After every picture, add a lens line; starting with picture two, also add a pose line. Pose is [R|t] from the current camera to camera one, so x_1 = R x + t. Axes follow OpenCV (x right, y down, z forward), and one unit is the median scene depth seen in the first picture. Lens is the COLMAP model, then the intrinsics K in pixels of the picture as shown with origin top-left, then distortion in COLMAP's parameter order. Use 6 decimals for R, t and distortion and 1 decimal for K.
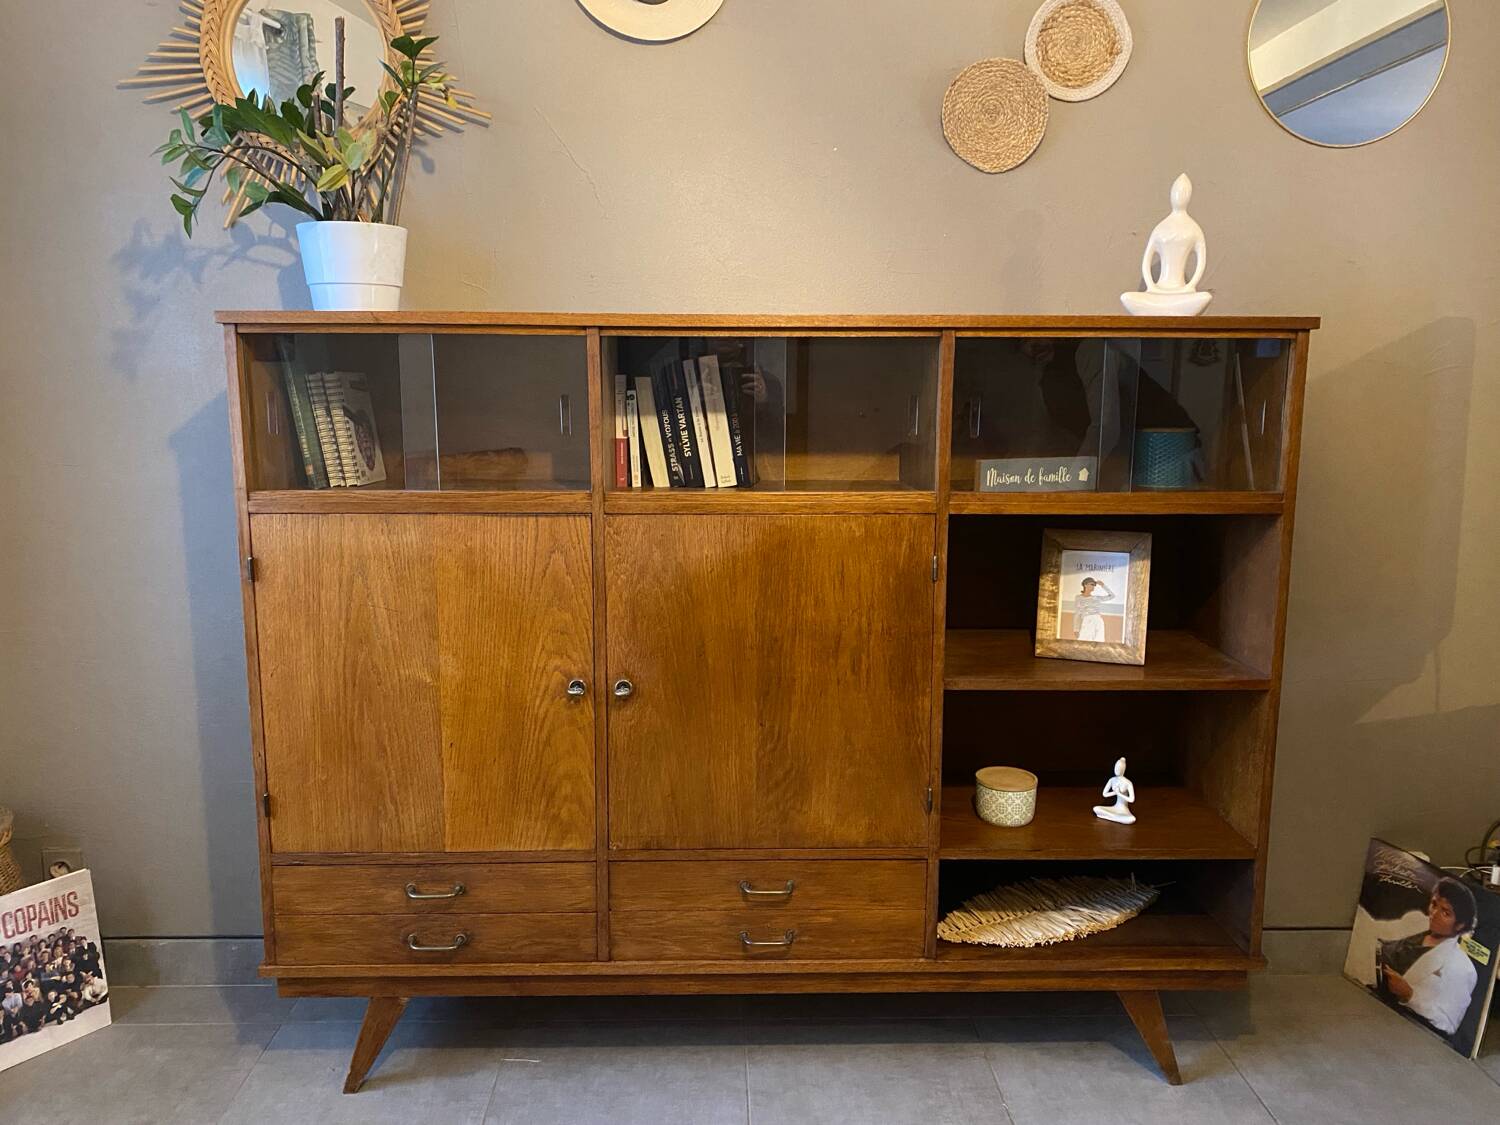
lens RADIAL K [[1167.5, 0, 751.4], [0, 1167.5, 539.8], [0, 0, 1]] dist [0.033417, -0.052597]
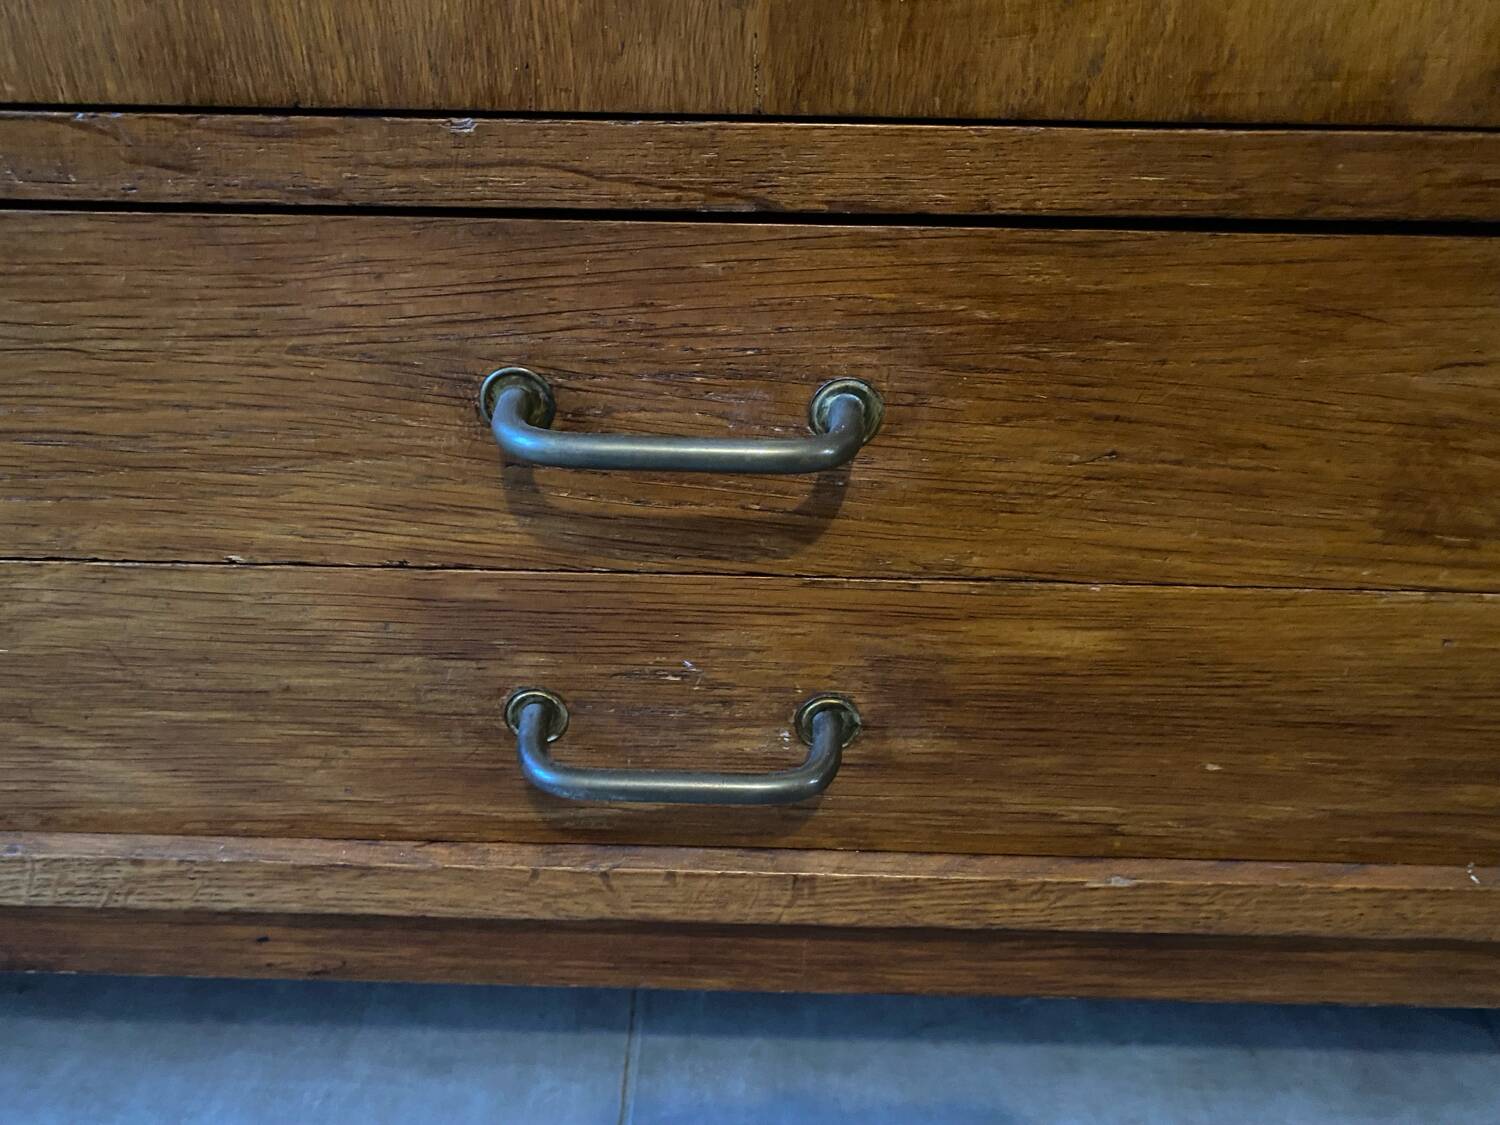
lens RADIAL K [[1167.5, 0, 709.7], [0, 1167.5, 570.8], [0, 0, 1]] dist [0.033417, -0.052597]
pose [[0.998994, 0.029036, -0.034160, 0.023052], [-0.016043, 0.943008, 0.332382, 0.266337], [0.041864, -0.331500, 0.942526, 0.860378]]
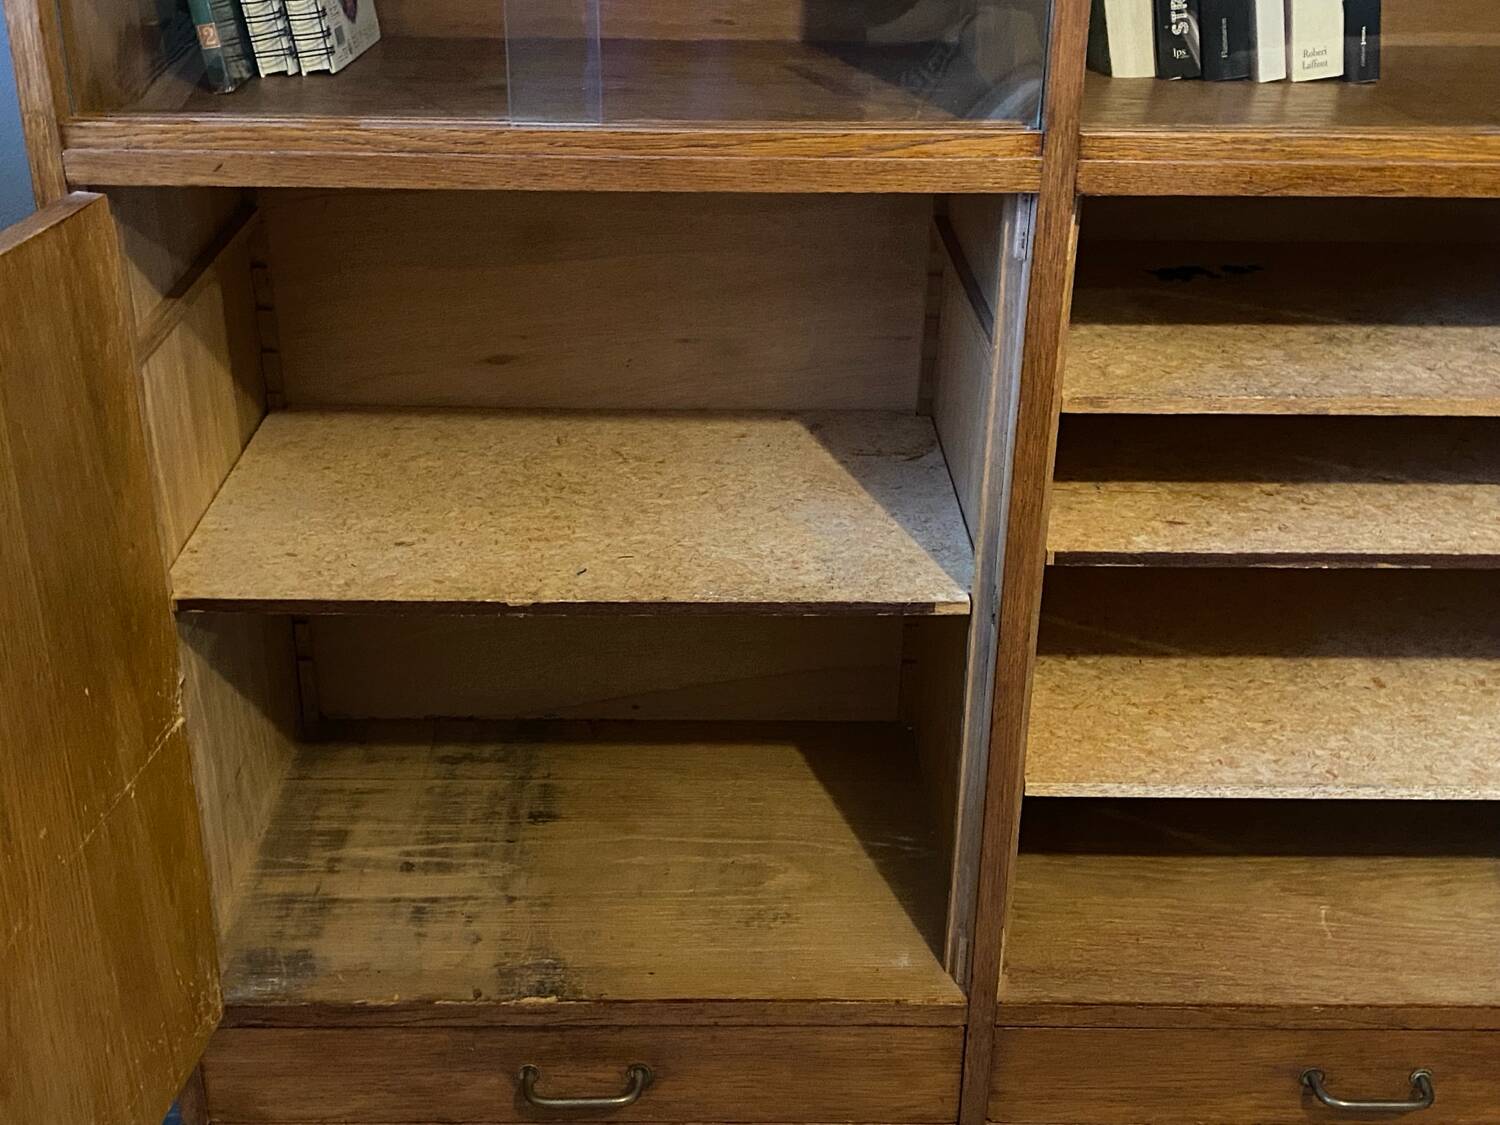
lens RADIAL K [[1828.8, 0, 710.8], [0, 1828.8, 592.0], [0, 0, 1]] dist [0.029272, 0.000000]
pose [[0.999530, 0.016234, -0.025996, -0.206642], [-0.007561, 0.952597, 0.304141, -0.070716], [0.029701, -0.303802, 0.952272, 0.416902]]
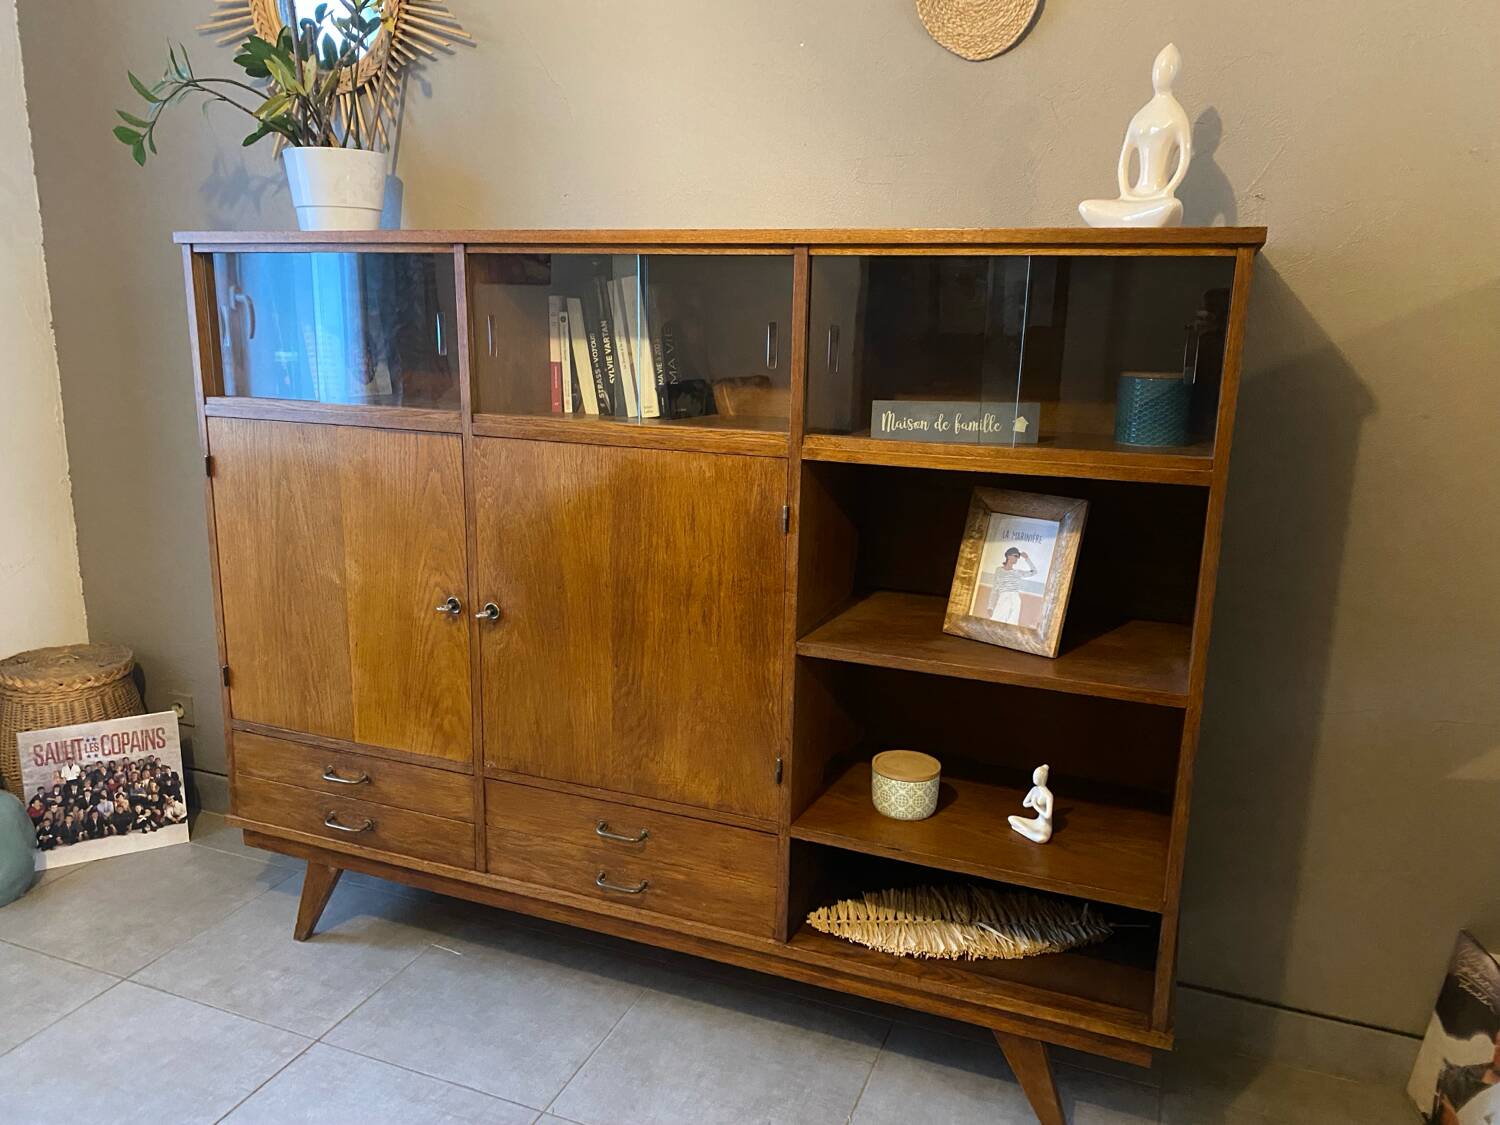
lens RADIAL K [[1167.5, 0, 734.8], [0, 1167.5, 555.8], [0, 0, 1]] dist [0.033417, -0.052597]
pose [[0.914090, 0.098945, -0.393254, 0.456931], [-0.072638, 0.994042, 0.081264, -0.016461], [0.398952, -0.045718, 0.915832, 0.158283]]
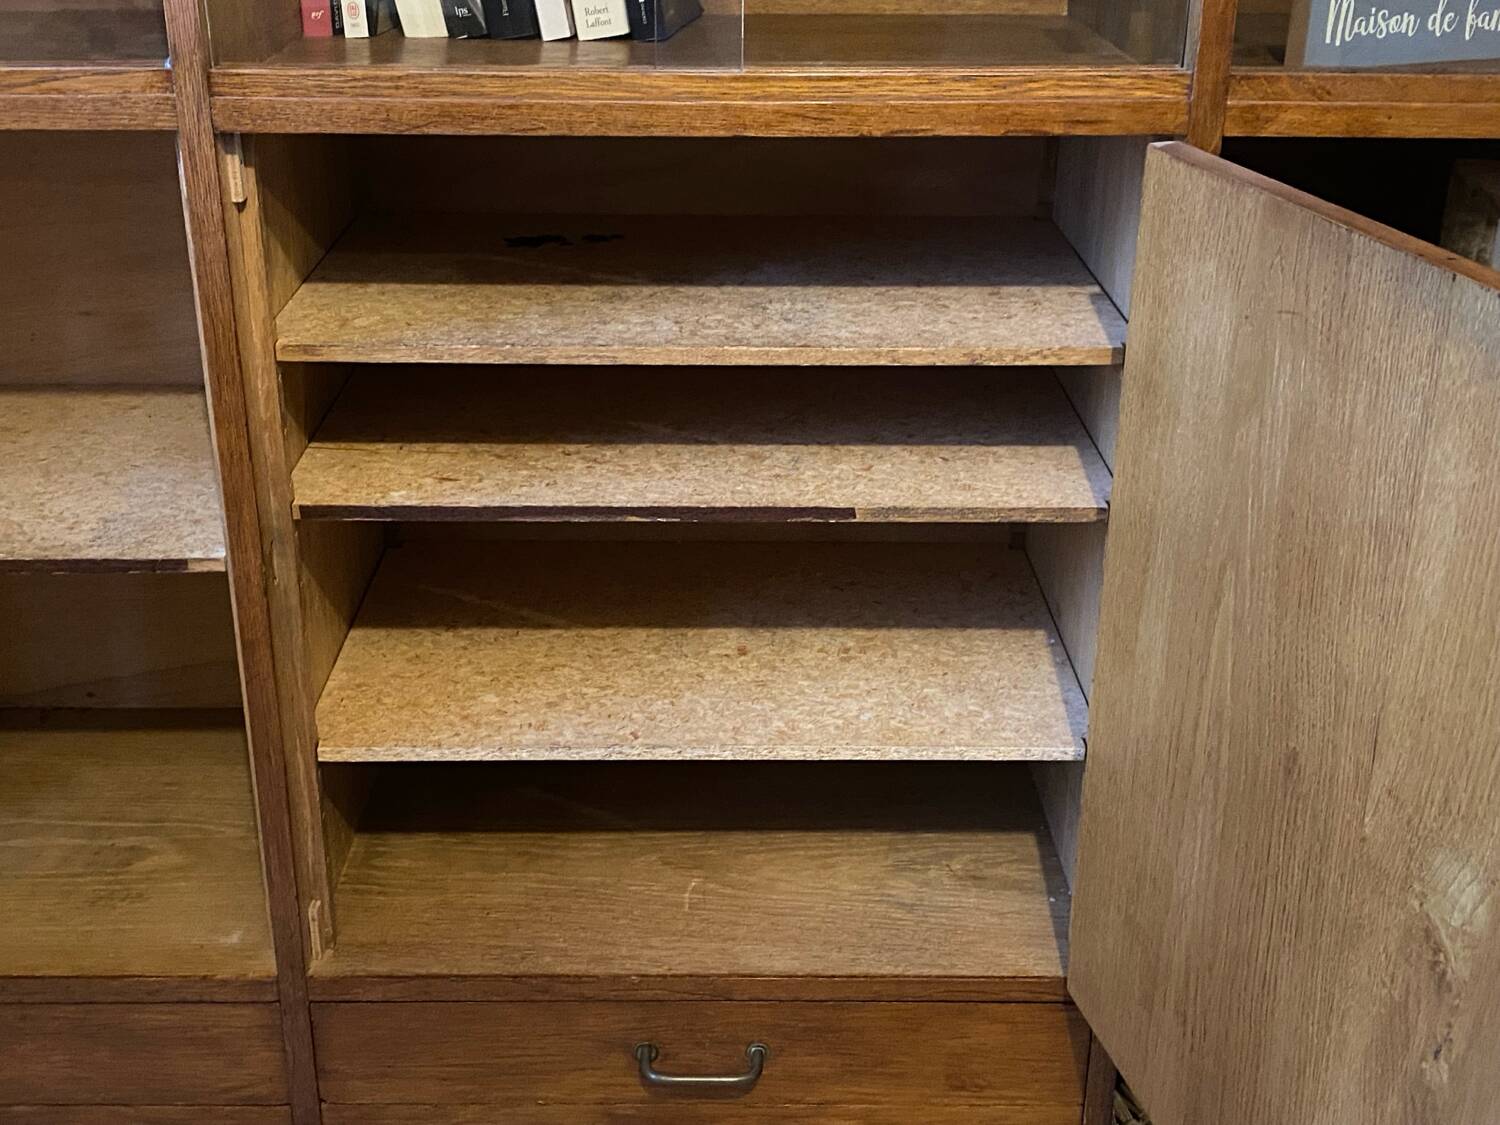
lens RADIAL K [[1828.8, 0, 735.3], [0, 1828.8, 568.9], [0, 0, 1]] dist [0.029272, 0.000000]
pose [[0.999768, 0.010264, -0.018932, 0.036521], [-0.004876, 0.964173, 0.265231, -0.040143], [0.020976, -0.265077, 0.963999, 0.423476]]
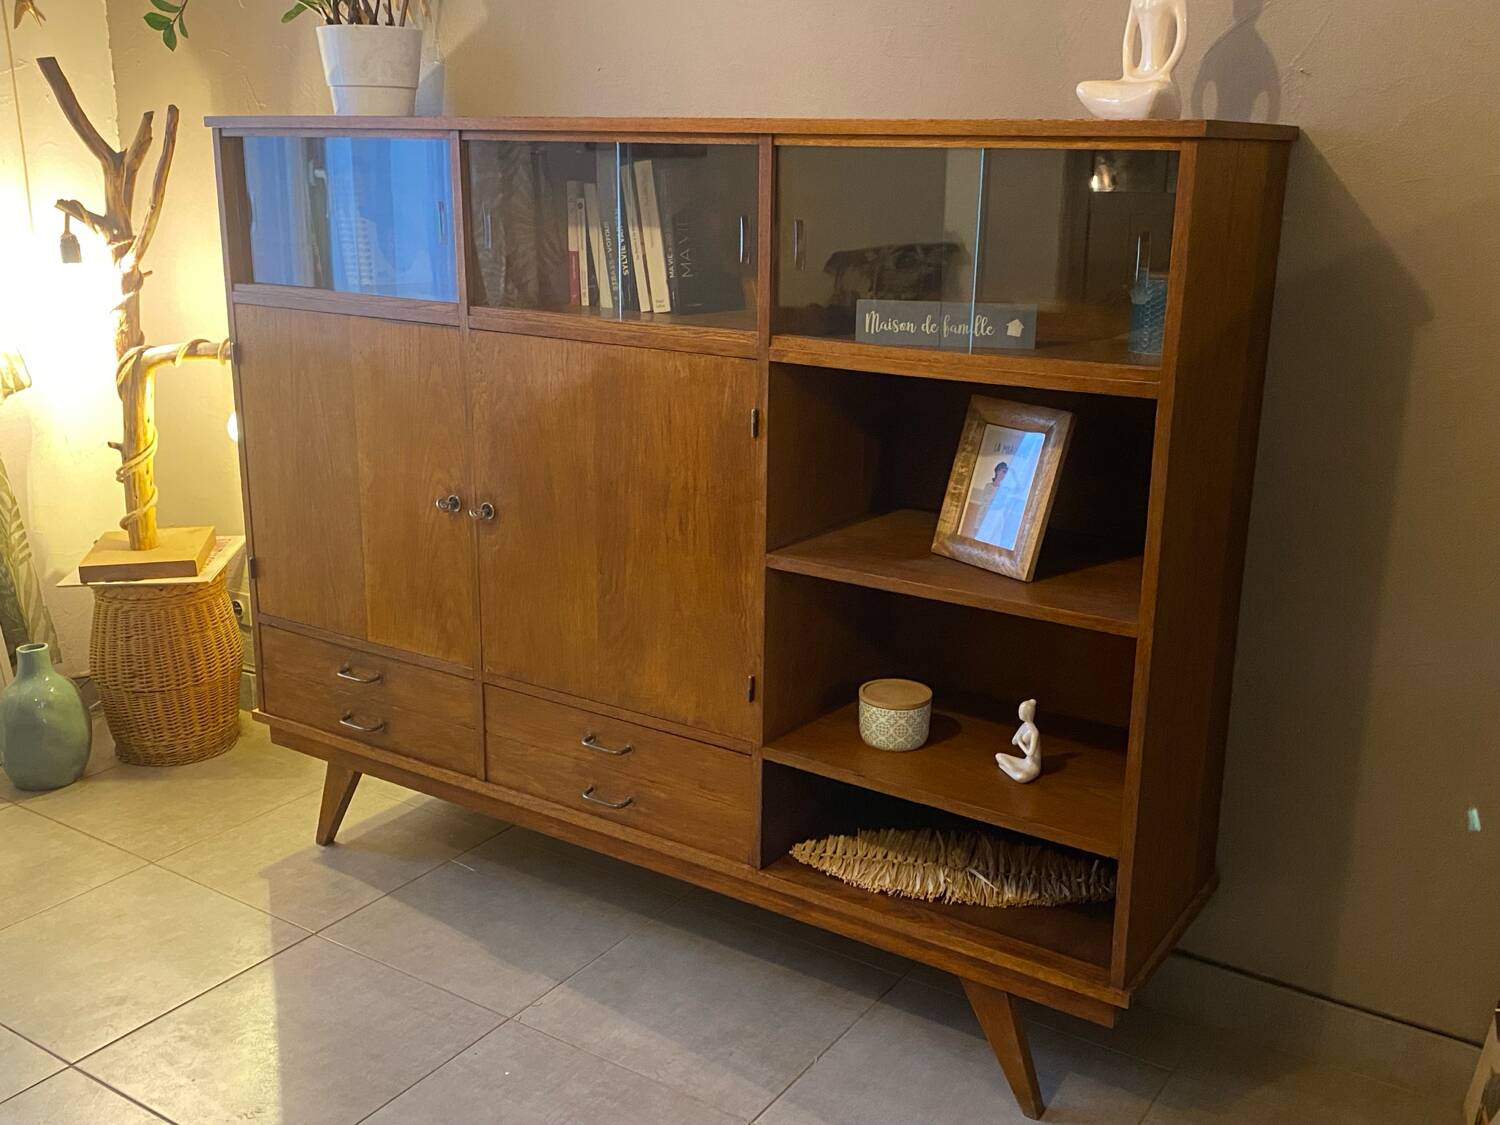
lens RADIAL K [[1493.4, 0, 756.9], [0, 1493.4, 539.3], [0, 0, 1]] dist [0.032007, 0.000000]
pose [[0.817537, 0.153297, -0.555097, 0.745635], [-0.093116, 0.986423, 0.135273, -0.037781], [0.568298, -0.058903, 0.820712, 0.097893]]
